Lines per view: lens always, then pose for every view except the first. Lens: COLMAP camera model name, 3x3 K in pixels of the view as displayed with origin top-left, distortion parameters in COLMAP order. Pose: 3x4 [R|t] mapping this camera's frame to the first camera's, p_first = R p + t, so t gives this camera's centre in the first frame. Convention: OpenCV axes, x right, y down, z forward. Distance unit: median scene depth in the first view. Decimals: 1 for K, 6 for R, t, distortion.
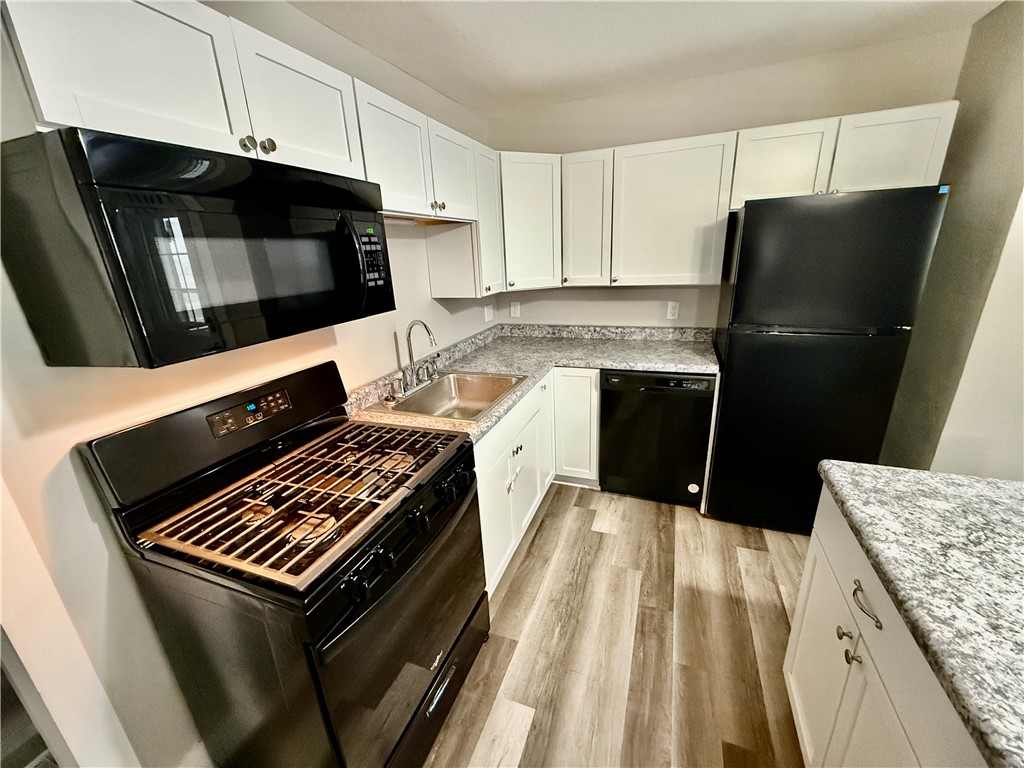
lens RADIAL K [[409.5, 0, 512.9], [0, 409.5, 387.1], [0, 0, 1]] dist [0.000905, 0.000137]
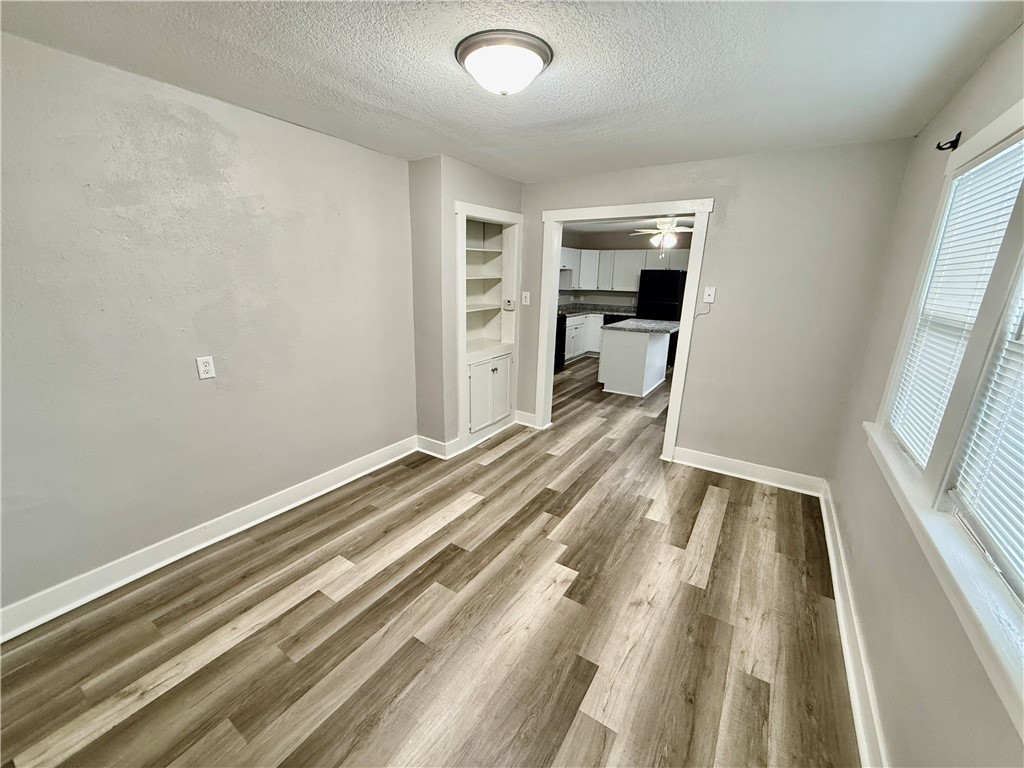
lens RADIAL K [[409.5, 0, 511.7], [0, 409.5, 384.5], [0, 0, 1]] dist [0.000905, 0.000137]
pose [[0.978606, 0.108063, -0.175076, 0.115311], [-0.116110, 0.992571, -0.036357, 0.699918], [0.169847, 0.055908, 0.983883, -2.276081]]
